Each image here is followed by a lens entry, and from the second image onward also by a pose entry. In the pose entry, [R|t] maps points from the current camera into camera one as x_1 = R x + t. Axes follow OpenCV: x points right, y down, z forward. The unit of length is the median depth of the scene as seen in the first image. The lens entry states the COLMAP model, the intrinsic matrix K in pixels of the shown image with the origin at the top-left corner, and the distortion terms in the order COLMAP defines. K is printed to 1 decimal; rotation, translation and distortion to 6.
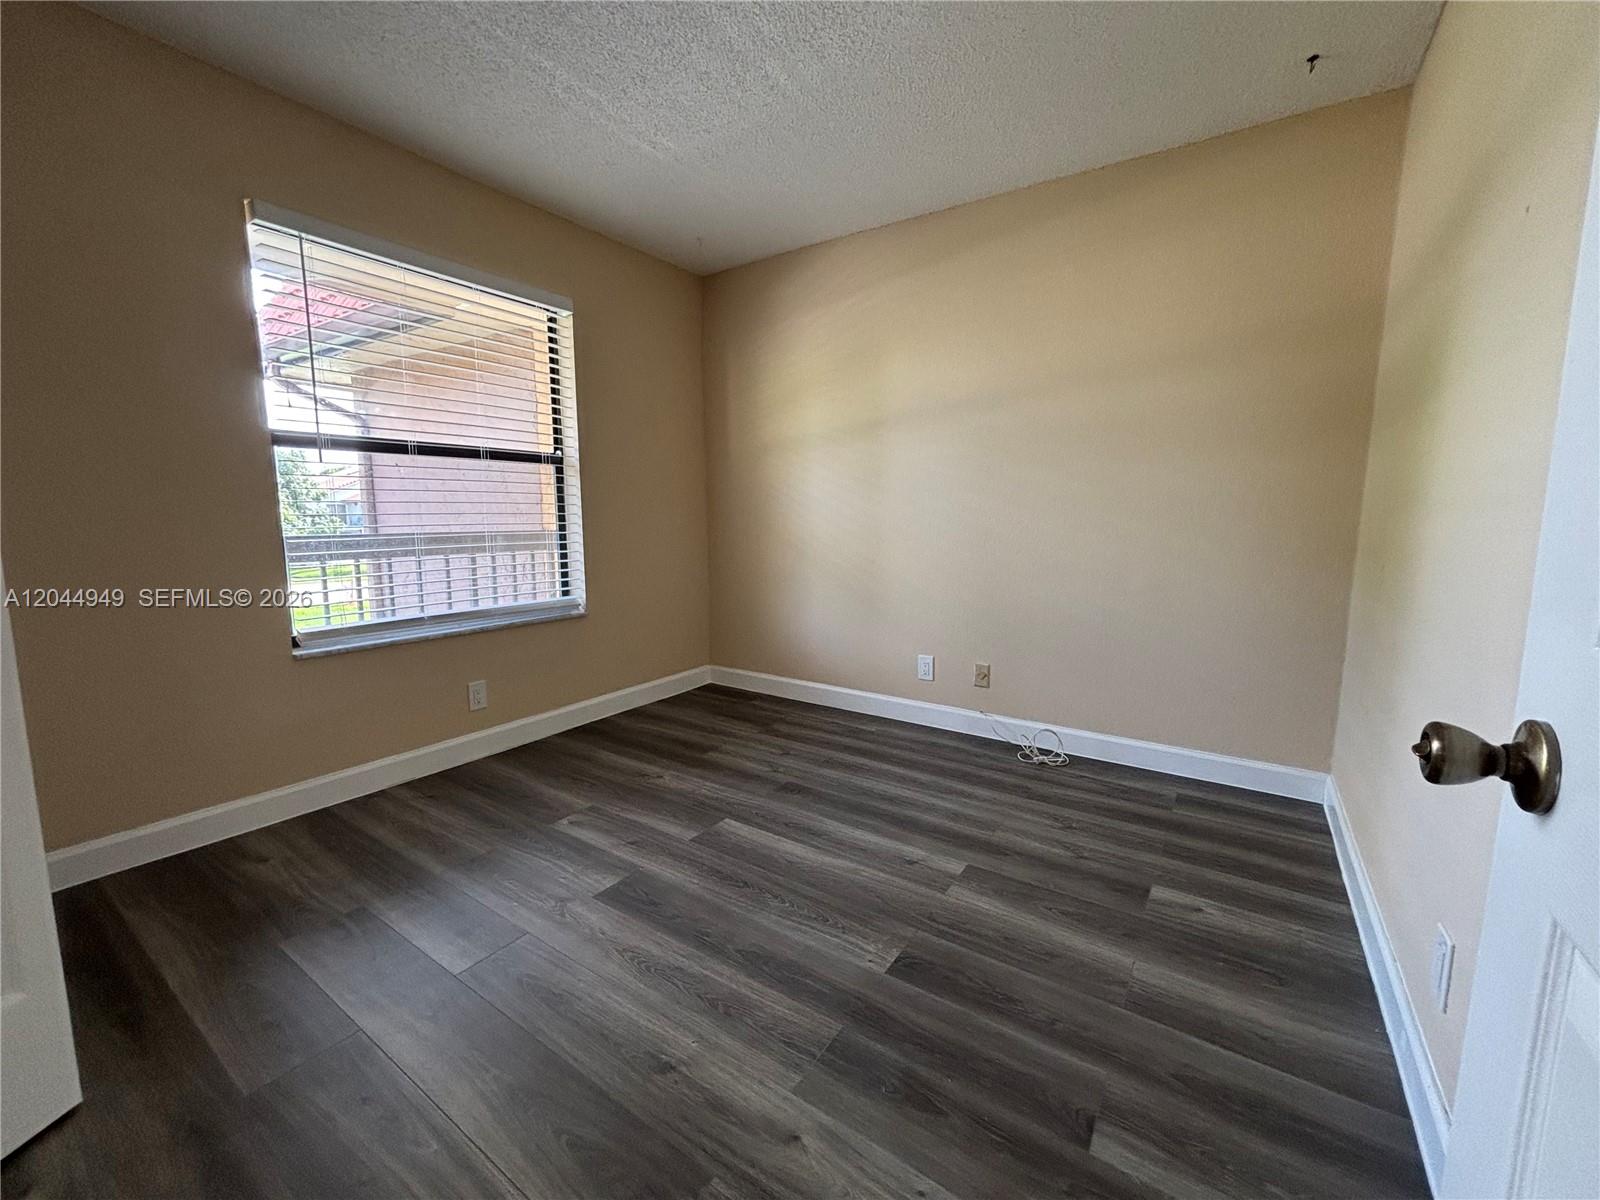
lens RADIAL K [[654.0, 0, 800.0], [0, 654.0, 600.0], [0, 0, 1]] dist [0.001434, -0.000193]
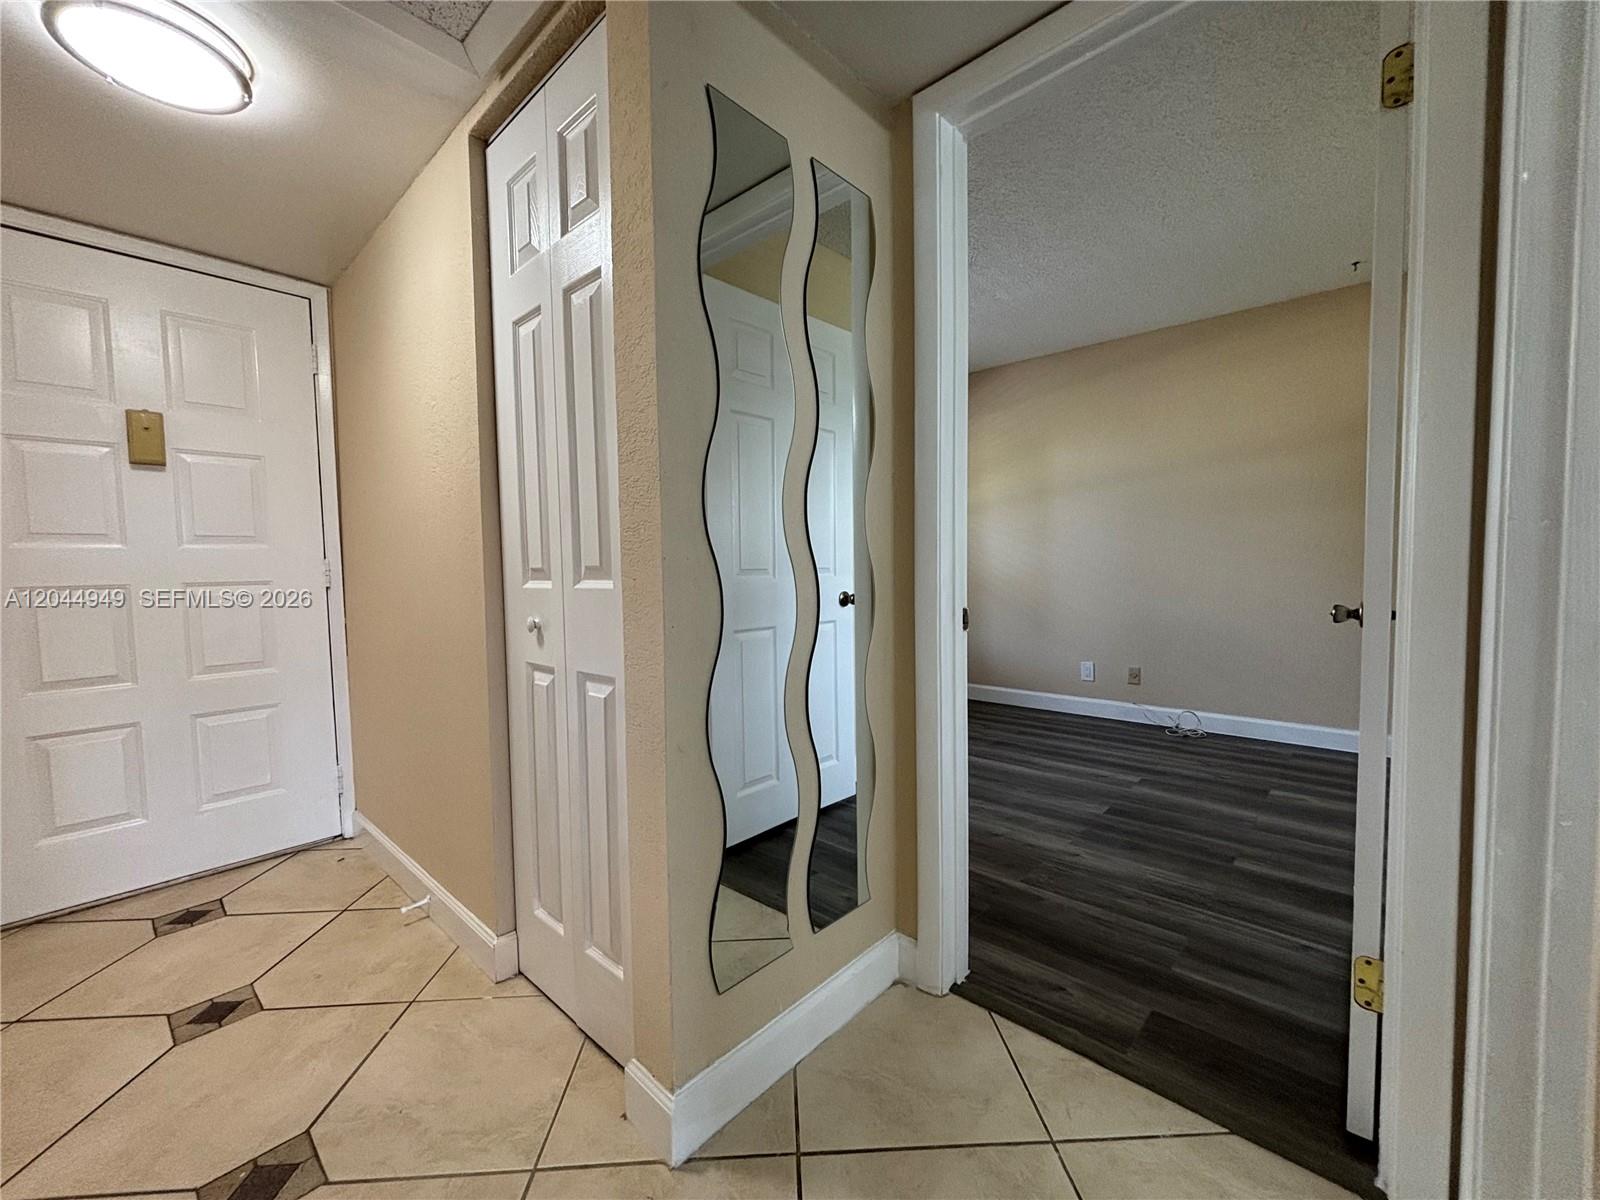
lens RADIAL K [[646.9, 0, 800.0], [0, 646.9, 600.0], [0, 0, 1]] dist [-0.003466, -0.000301]
pose [[0.989235, -0.006247, -0.146200, -0.271482], [-0.005795, 0.996633, -0.081790, 0.093199], [0.146219, 0.081757, 0.985868, -0.567860]]
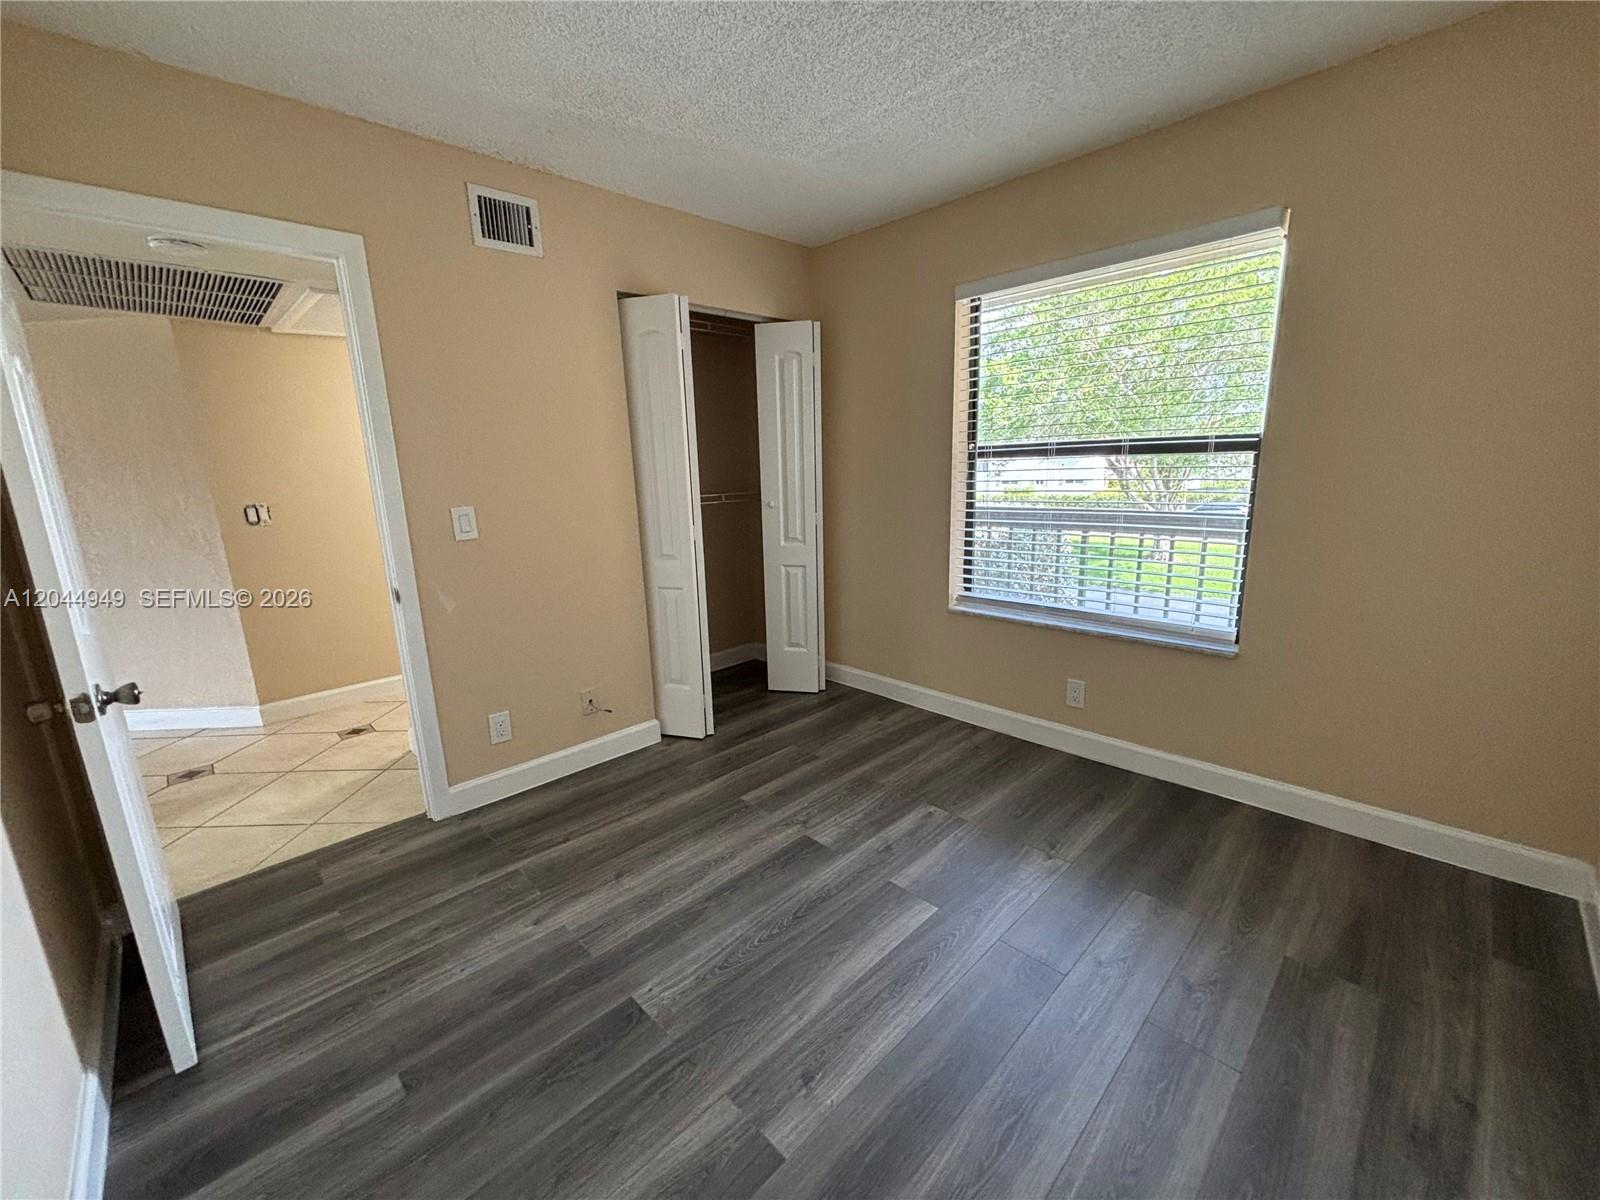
lens RADIAL K [[647.1, 0, 799.8], [0, 647.1, 604.8], [0, 0, 1]] dist [-0.003107, -0.000569]
pose [[-0.194402, 0.222397, -0.955378, 0.617149], [-0.102027, 0.964092, 0.245186, -0.225925], [0.975601, 0.145139, -0.164731, 0.875794]]
